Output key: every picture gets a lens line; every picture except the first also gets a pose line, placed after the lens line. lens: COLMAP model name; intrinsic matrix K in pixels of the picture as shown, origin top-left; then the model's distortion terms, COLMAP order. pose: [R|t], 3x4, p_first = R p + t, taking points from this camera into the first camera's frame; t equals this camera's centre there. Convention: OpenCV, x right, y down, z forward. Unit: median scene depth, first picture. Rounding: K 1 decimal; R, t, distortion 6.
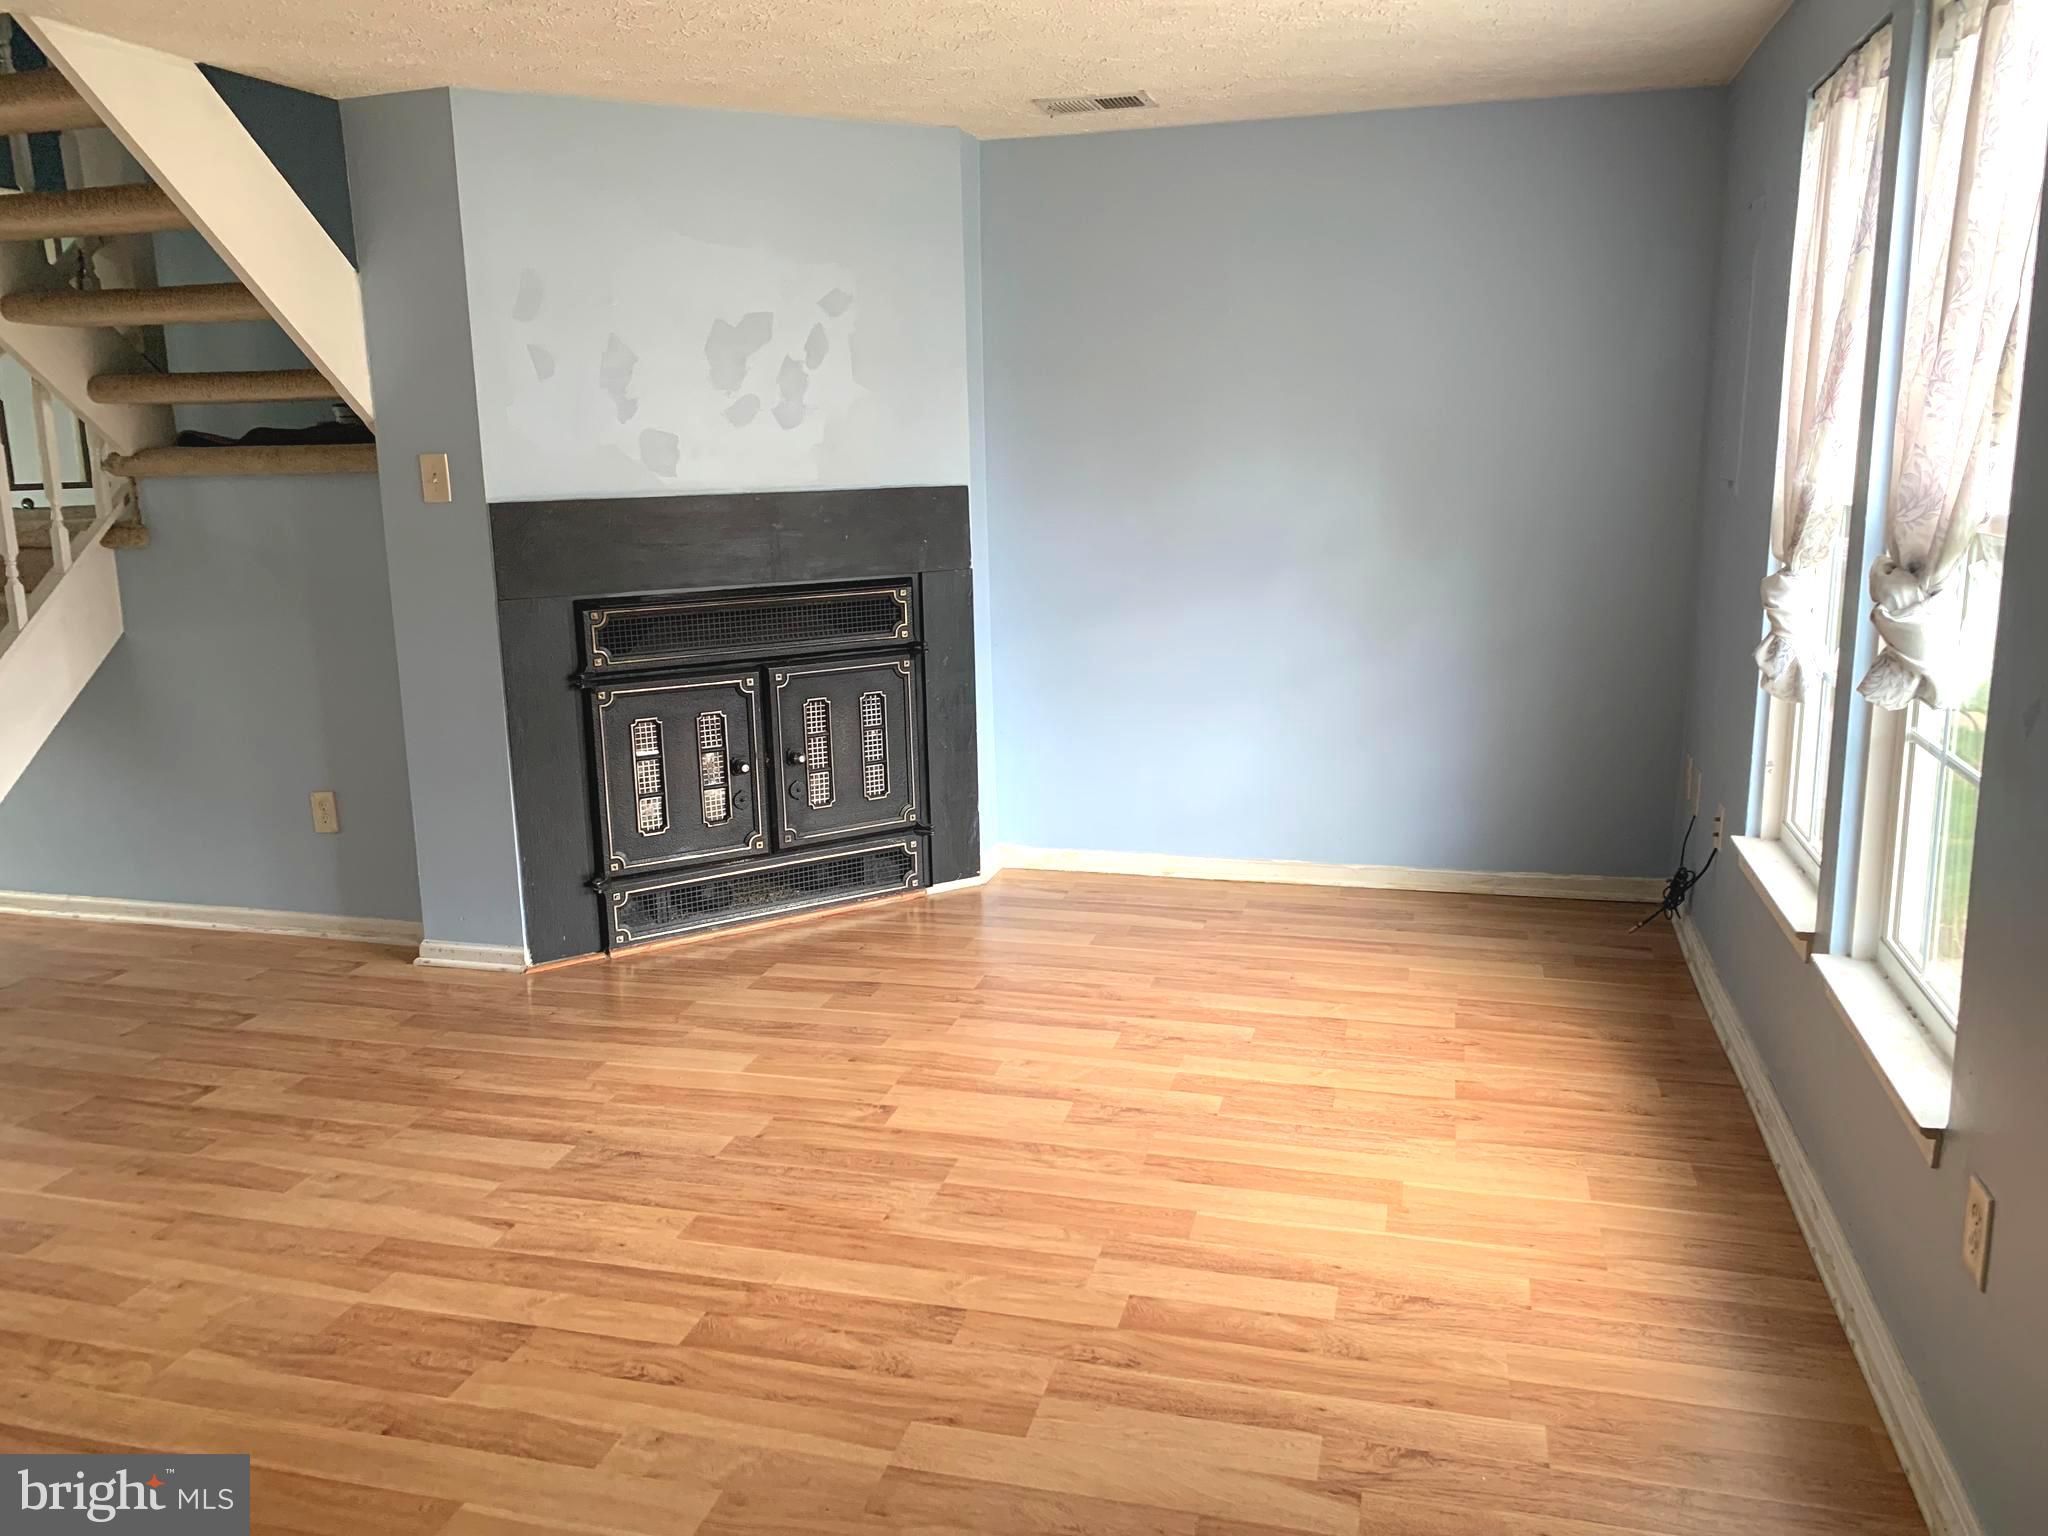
lens RADIAL K [[1562.1, 0, 1023.6], [0, 1562.1, 765.0], [0, 0, 1]] dist [0.028518, -0.021819]
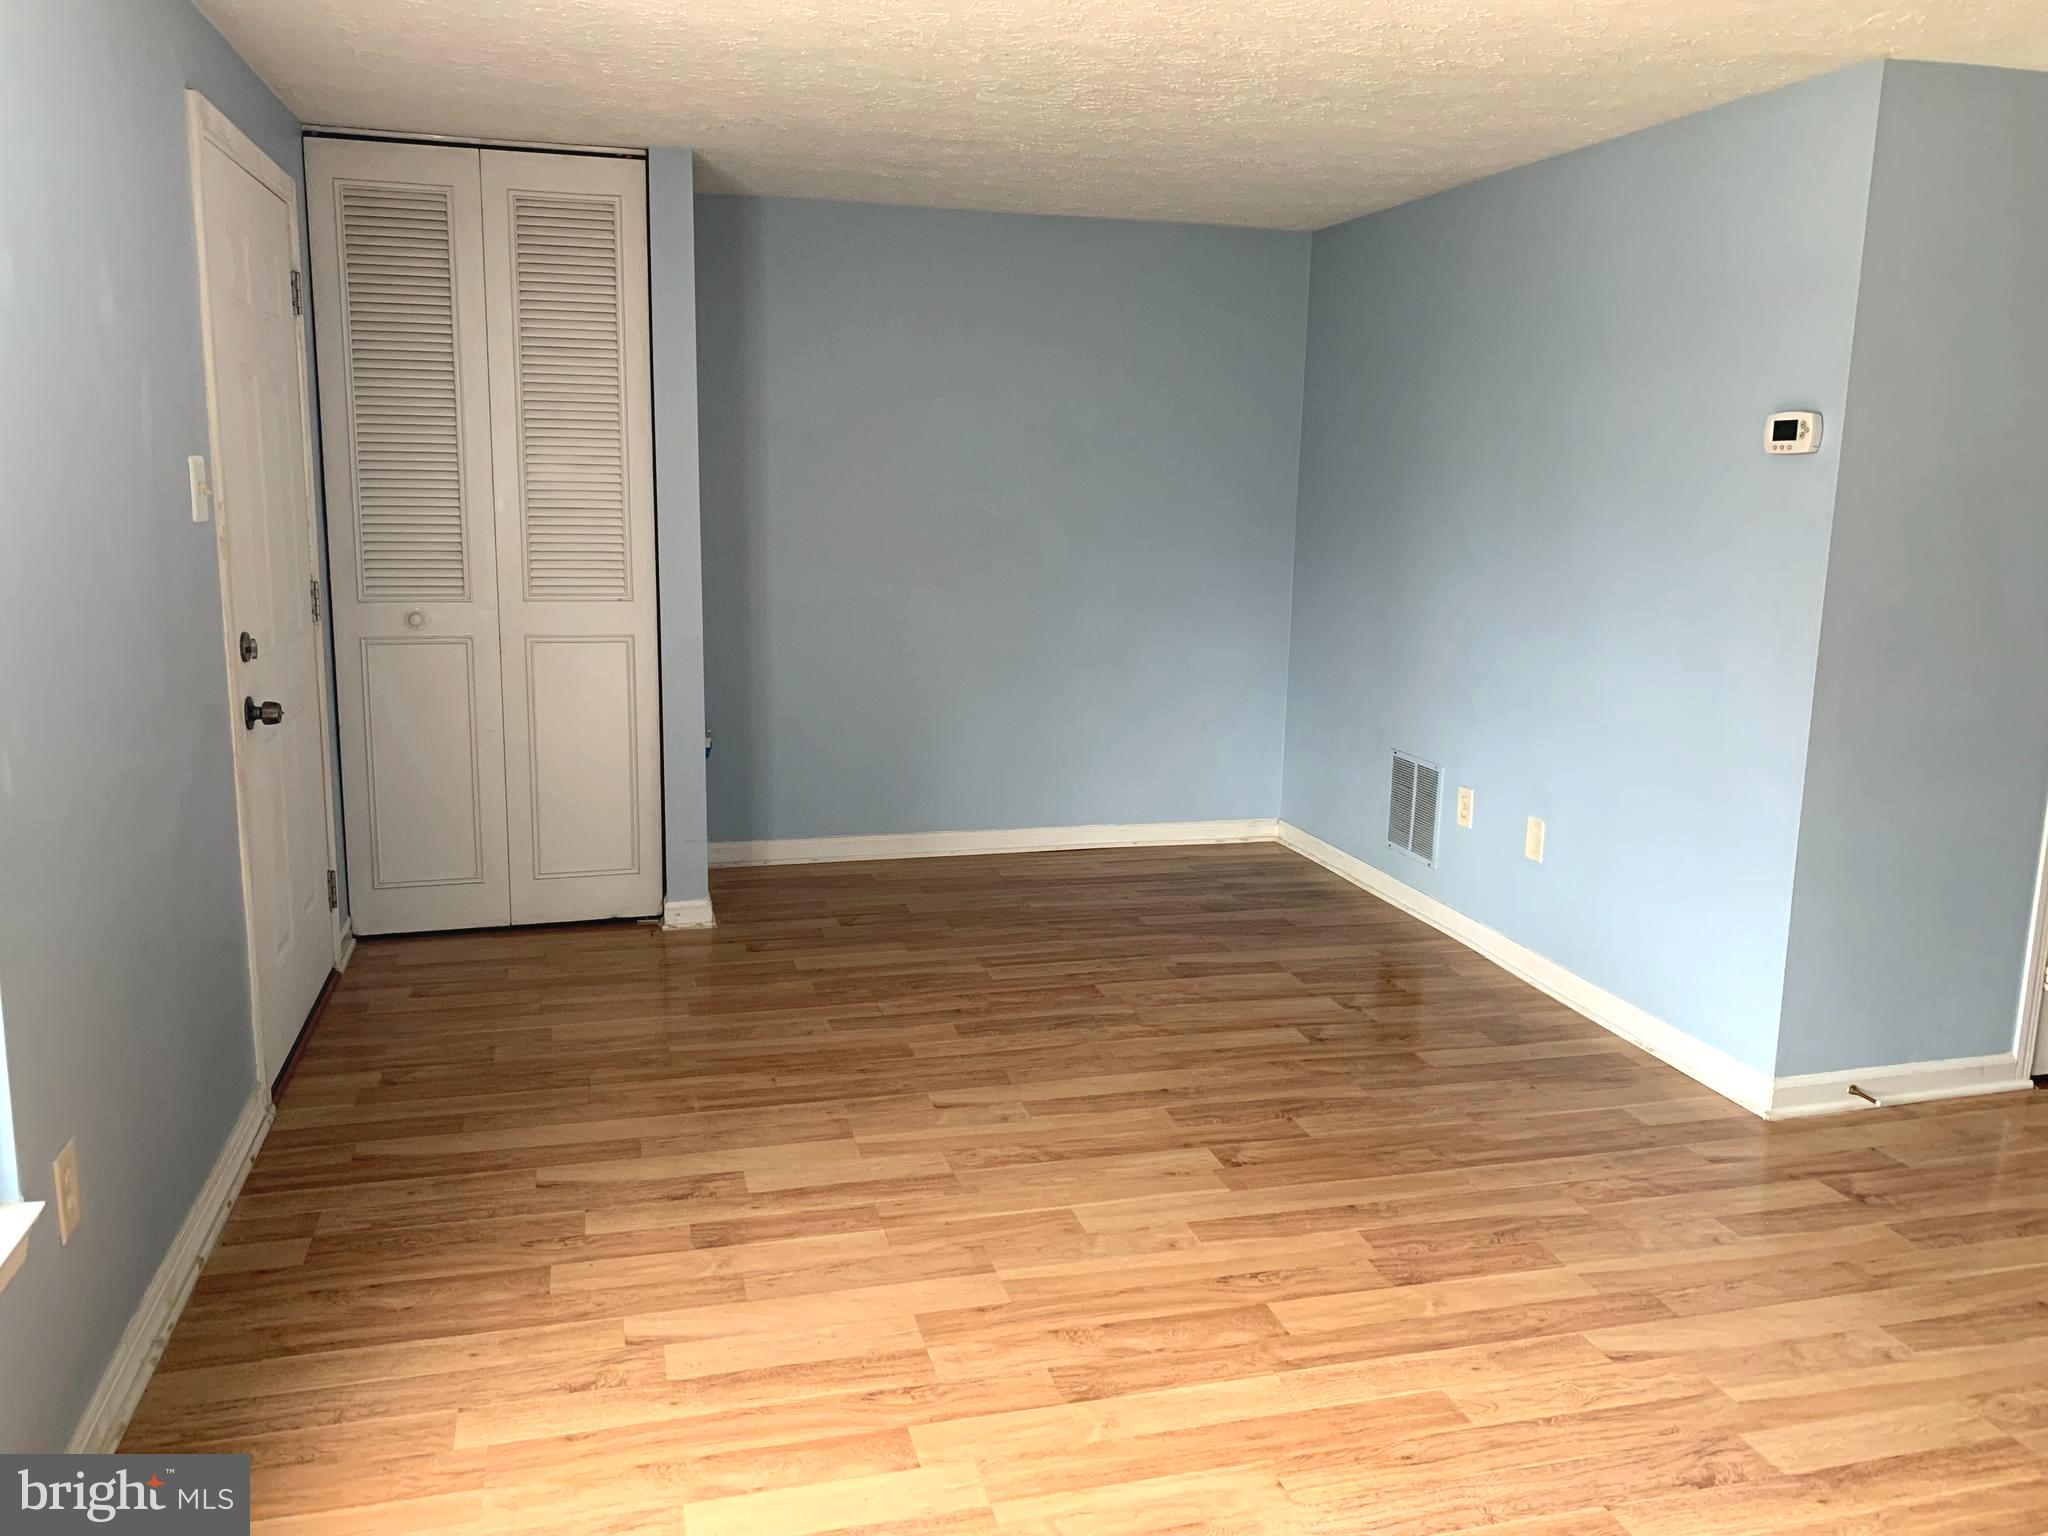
lens RADIAL K [[1562.1, 0, 1019.8], [0, 1562.1, 764.9], [0, 0, 1]] dist [0.028518, -0.021819]
pose [[-0.860842, 0.101740, -0.498599, 0.444010], [-0.107456, 0.921372, 0.373532, -0.373027], [0.497398, 0.375129, -0.782223, 1.678356]]
